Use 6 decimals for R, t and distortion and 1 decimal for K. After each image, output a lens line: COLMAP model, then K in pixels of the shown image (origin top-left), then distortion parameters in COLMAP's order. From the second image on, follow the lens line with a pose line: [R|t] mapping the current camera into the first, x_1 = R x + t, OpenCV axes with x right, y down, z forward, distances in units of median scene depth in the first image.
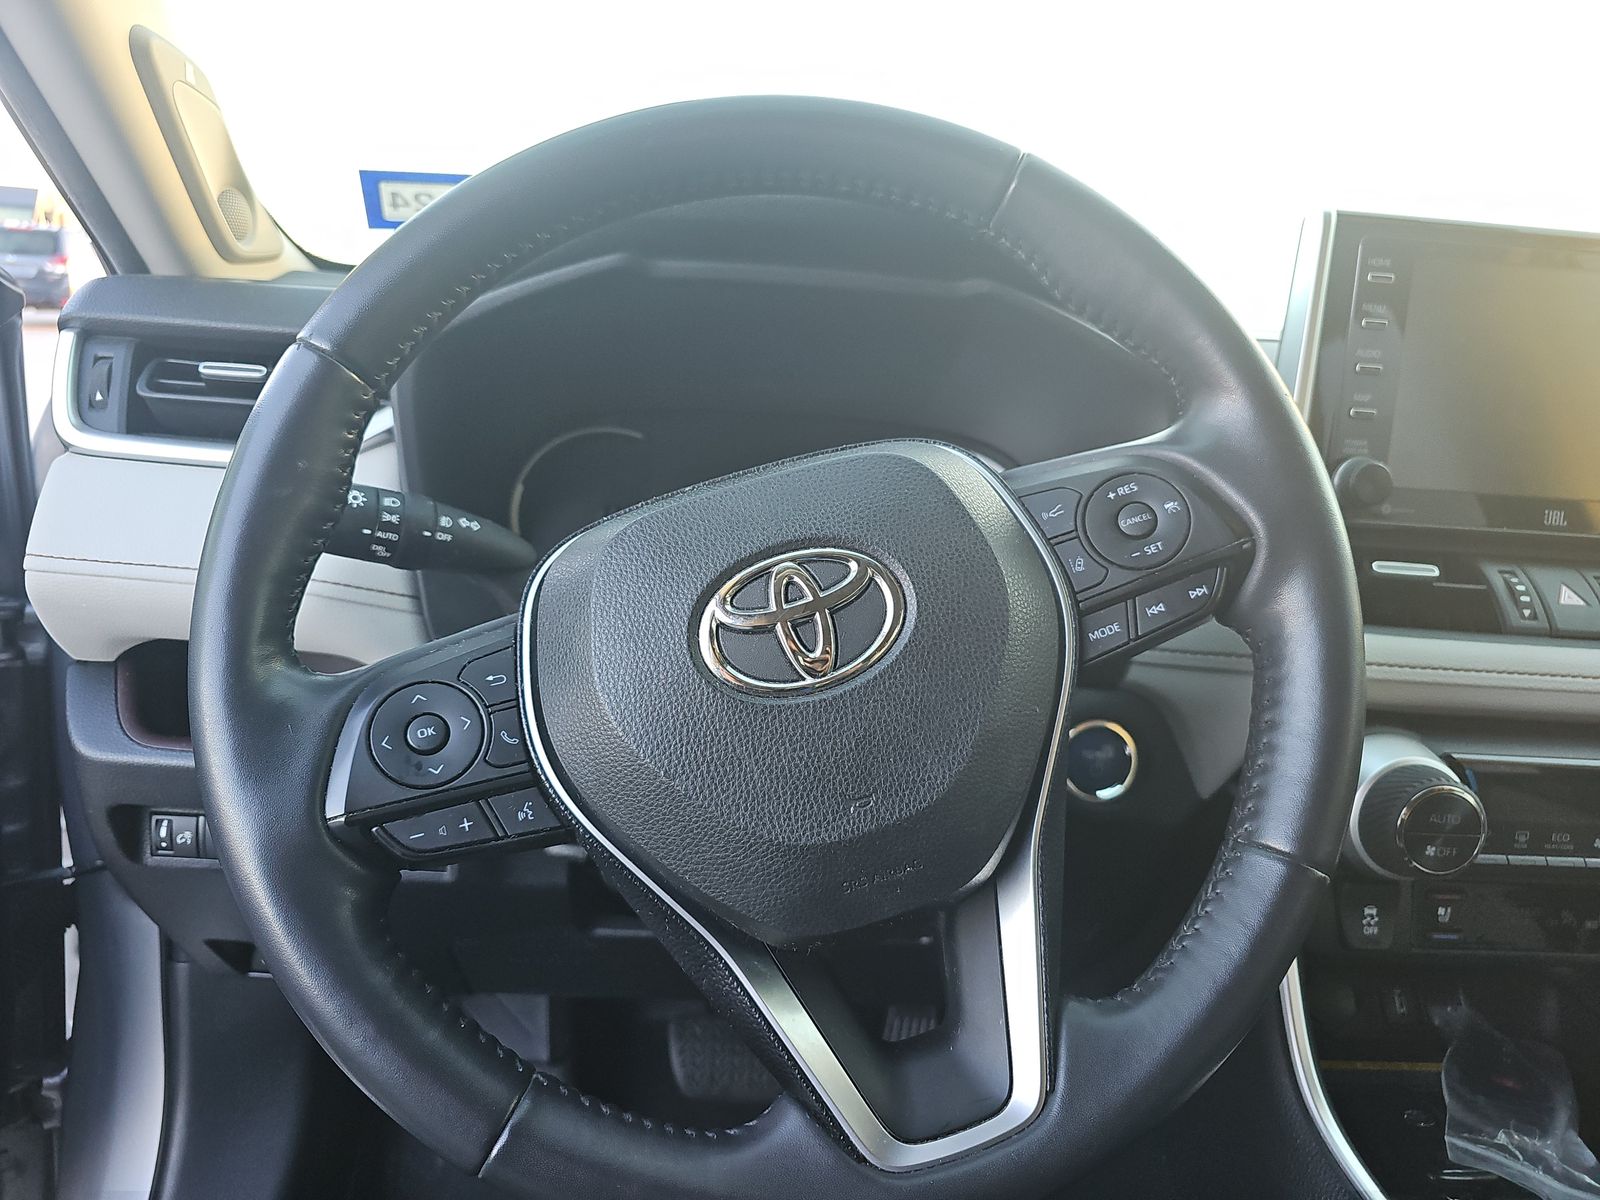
lens RADIAL K [[1067.7, 0, 744.5], [0, 1067.7, 606.4], [0, 0, 1]] dist [0.040662, -0.050483]
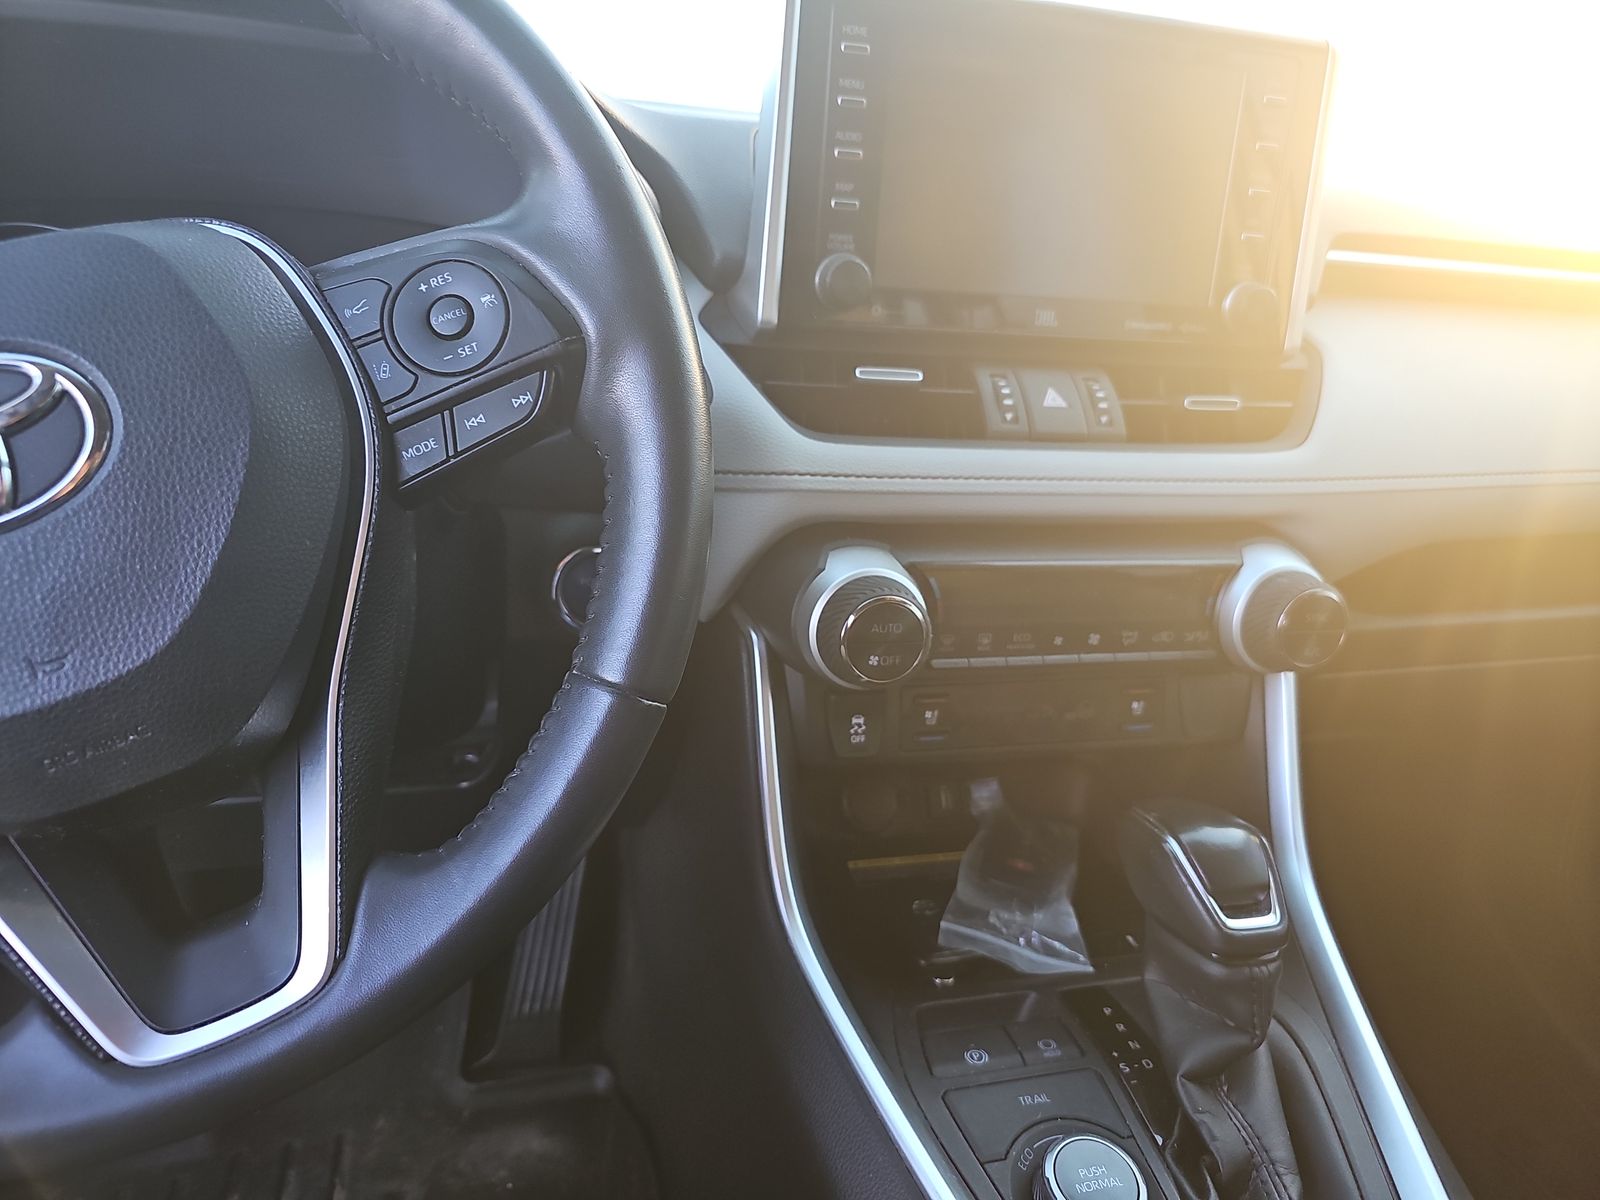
lens RADIAL K [[1067.7, 0, 744.5], [0, 1067.7, 606.4], [0, 0, 1]] dist [0.040662, -0.050483]
pose [[0.981548, -0.062279, 0.180792, 0.421728], [0.033509, 0.986865, 0.158032, 0.020642], [-0.188259, -0.149058, 0.970742, 0.083935]]
